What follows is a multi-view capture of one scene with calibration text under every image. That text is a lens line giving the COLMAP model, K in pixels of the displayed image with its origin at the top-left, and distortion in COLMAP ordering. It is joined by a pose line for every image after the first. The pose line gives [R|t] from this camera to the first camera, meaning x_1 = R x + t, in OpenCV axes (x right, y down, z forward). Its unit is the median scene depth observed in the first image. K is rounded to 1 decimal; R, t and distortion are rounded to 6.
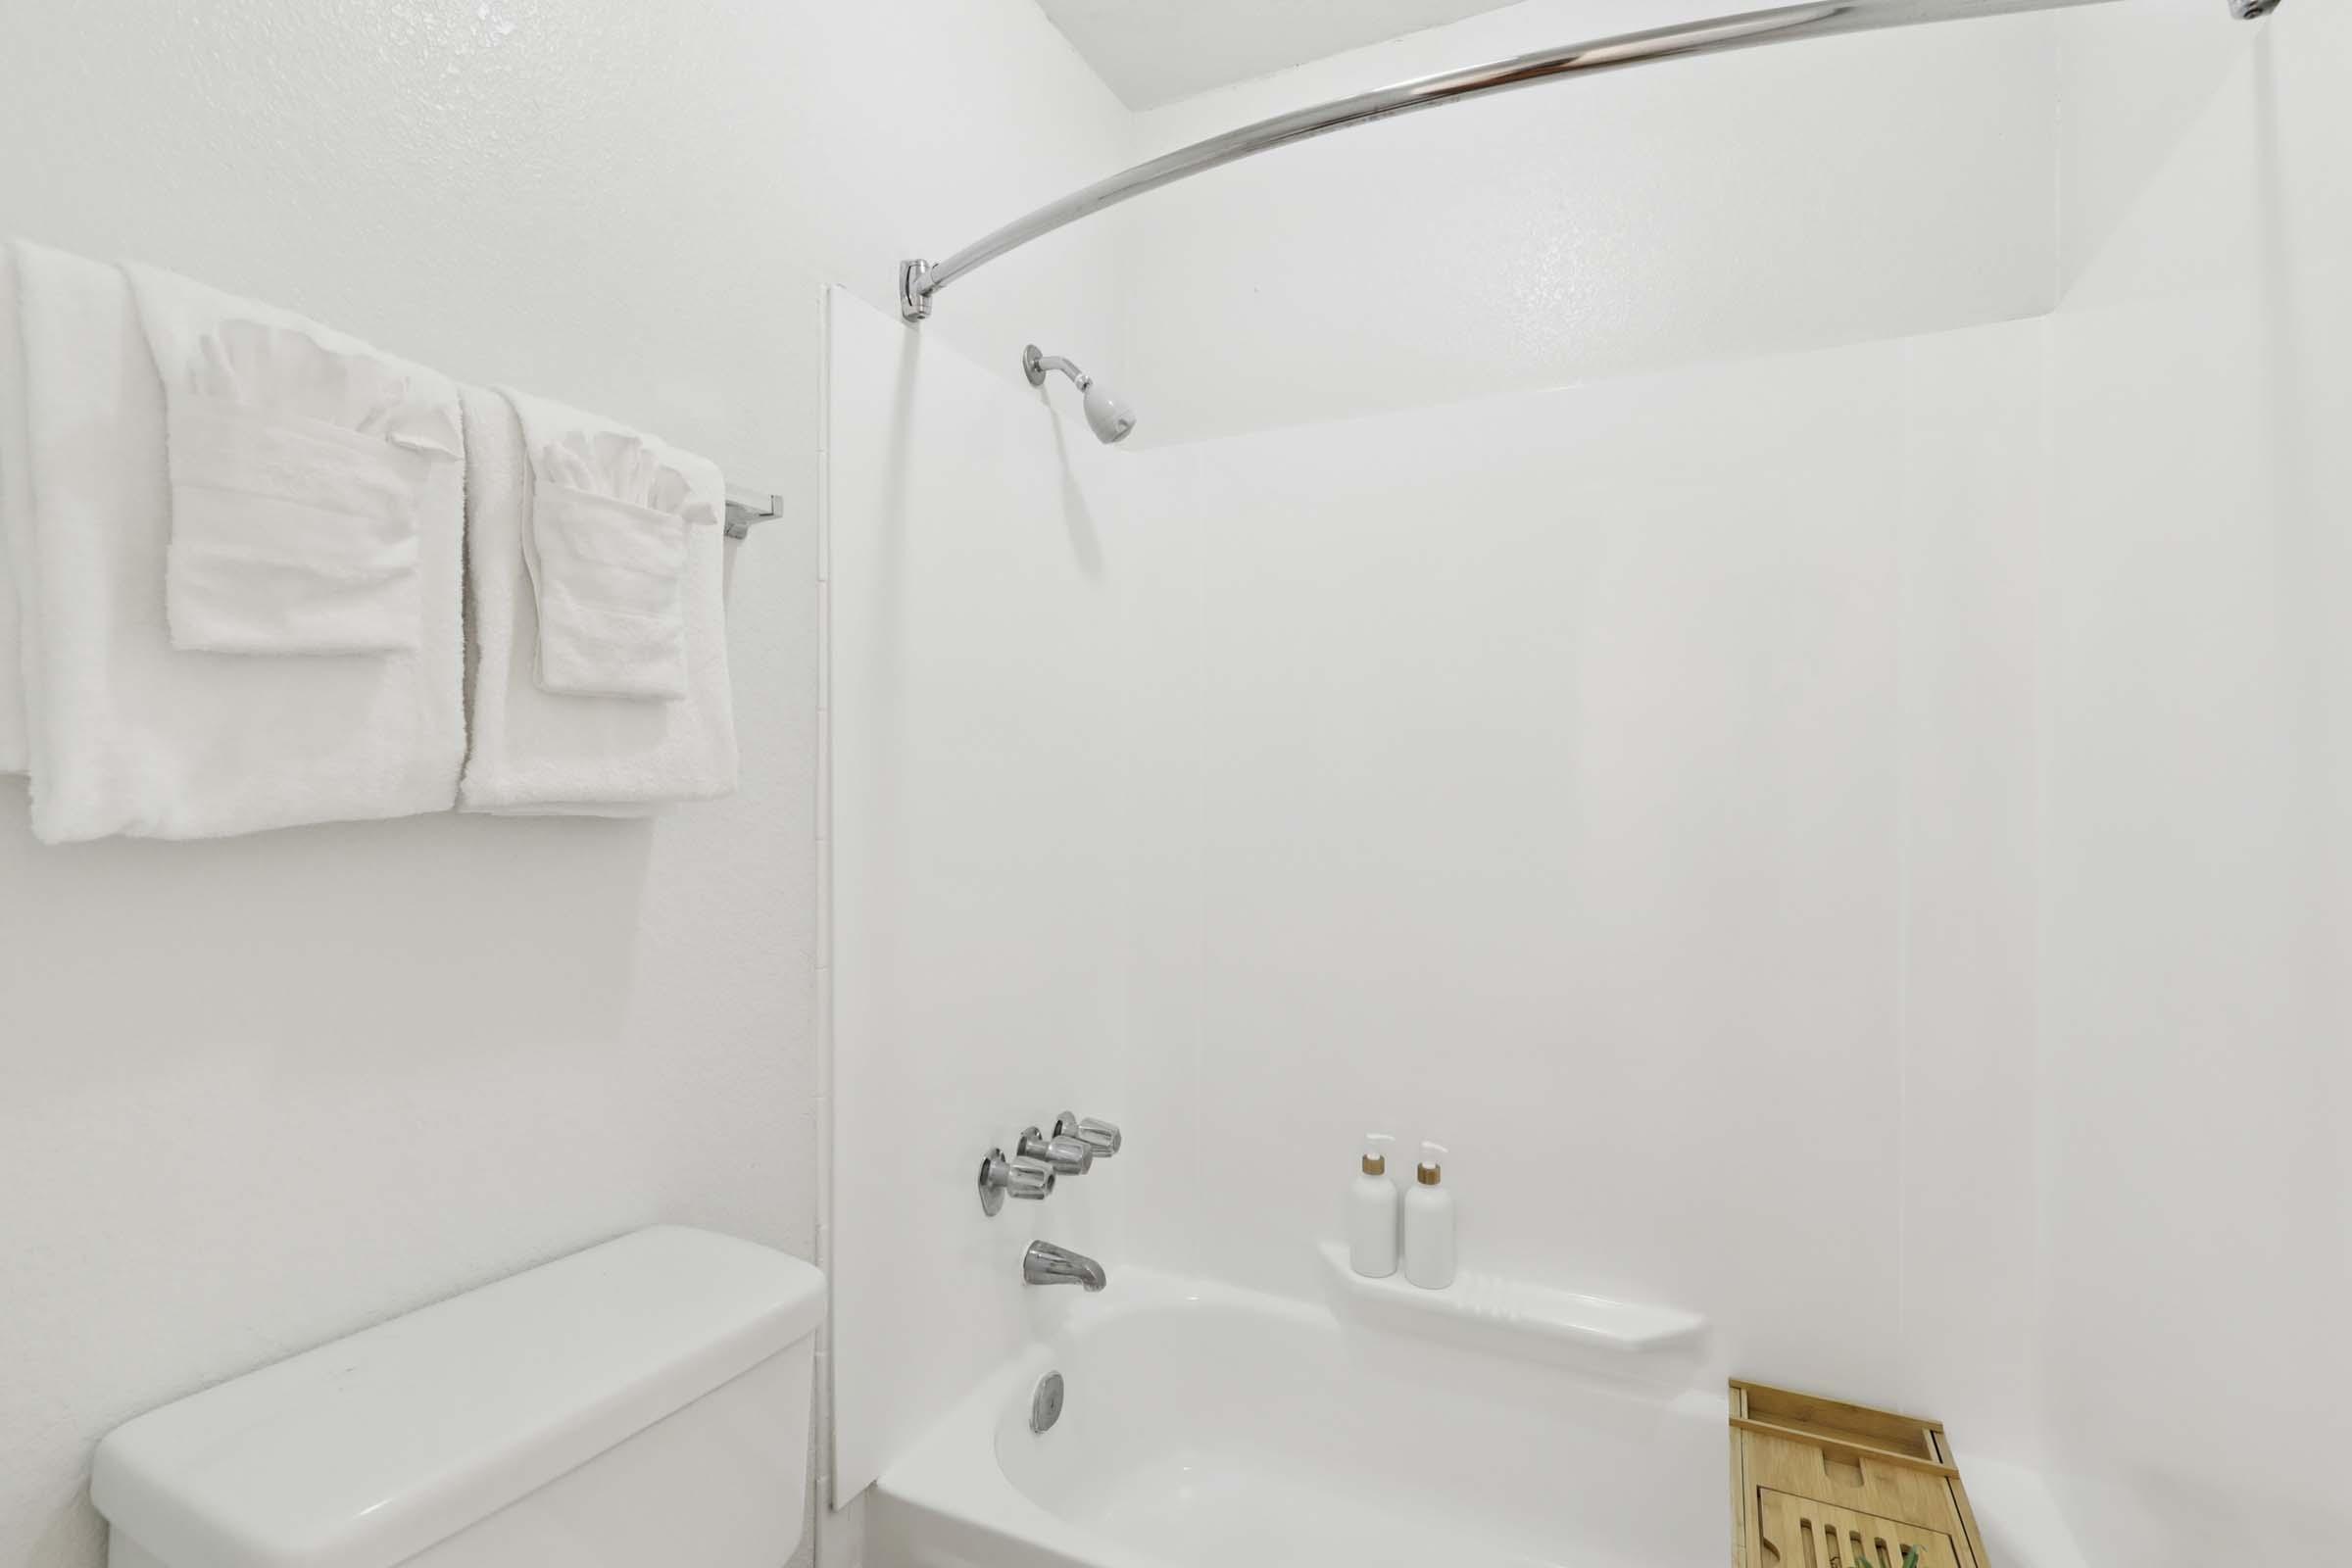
lens RADIAL K [[1085.1, 0, 1177.8], [0, 1085.1, 790.0], [0, 0, 1]] dist [0.000986, 0.000367]
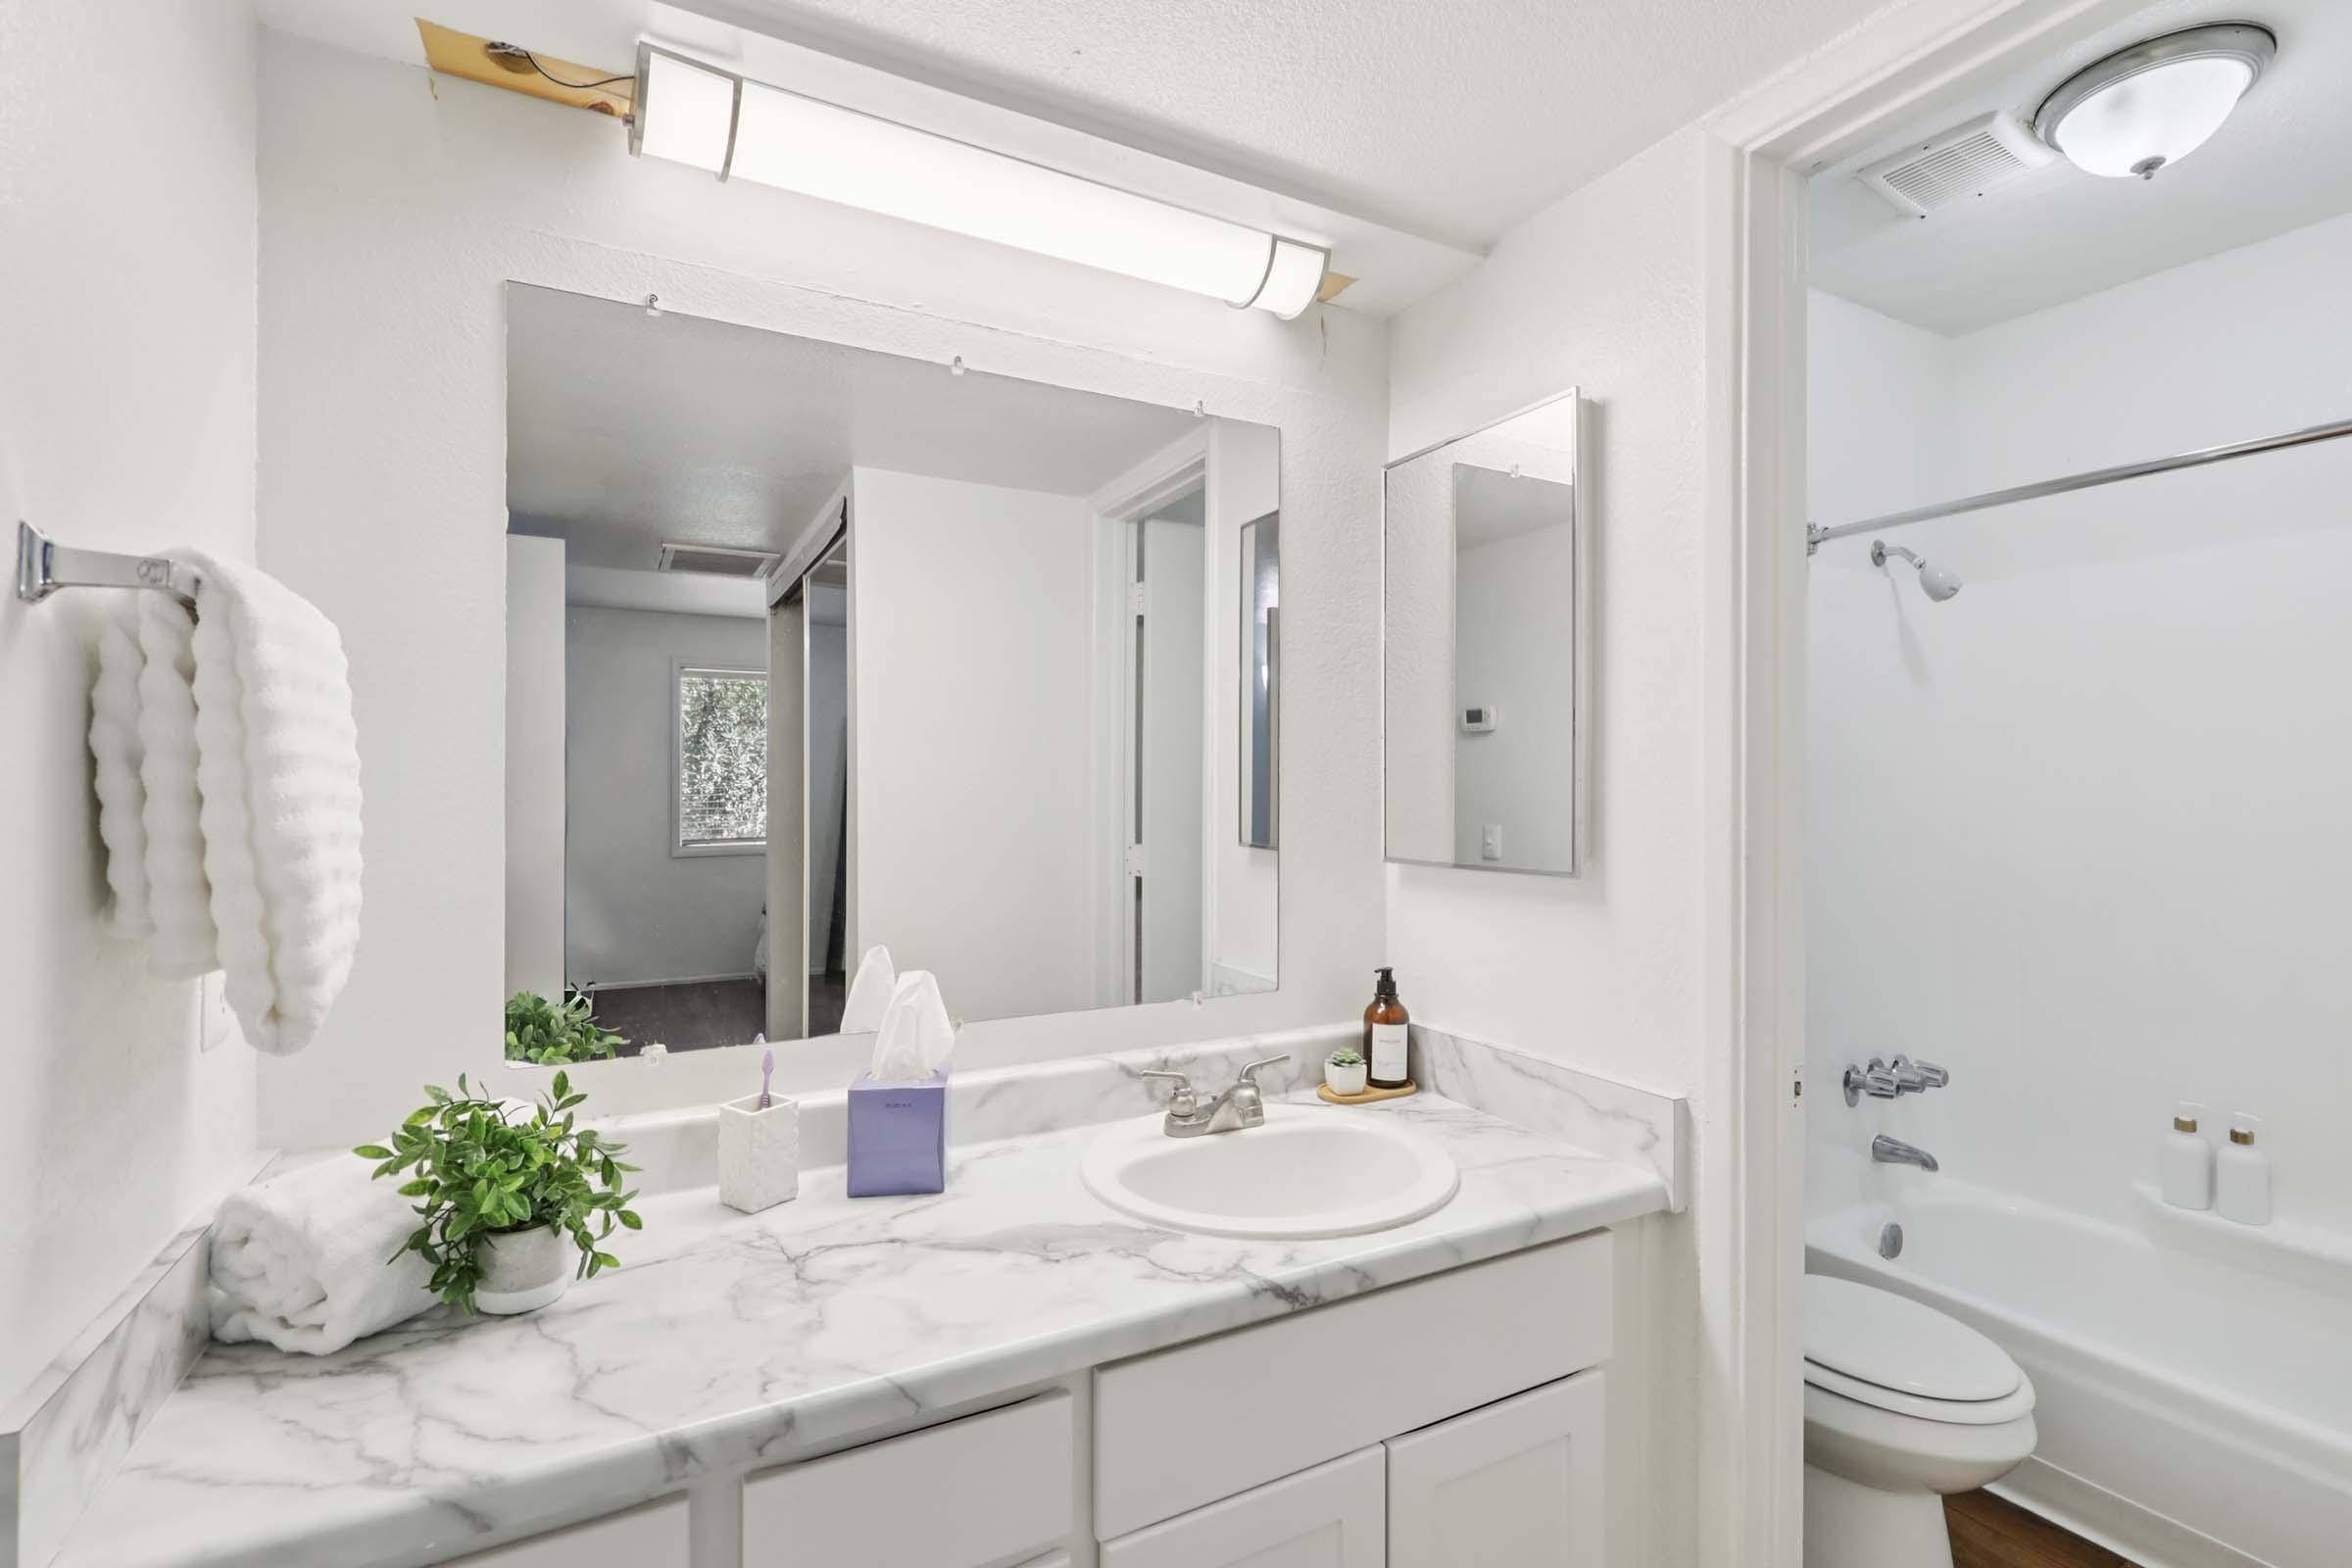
lens RADIAL K [[1085.1, 0, 1162.4], [0, 1085.1, 784.0], [0, 0, 1]] dist [0.000986, 0.000367]
pose [[0.809256, -0.000819, -0.587455, -0.052014], [0.000716, 1.000000, -0.000408, -0.072173], [0.587455, -0.000090, 0.809257, -0.816673]]
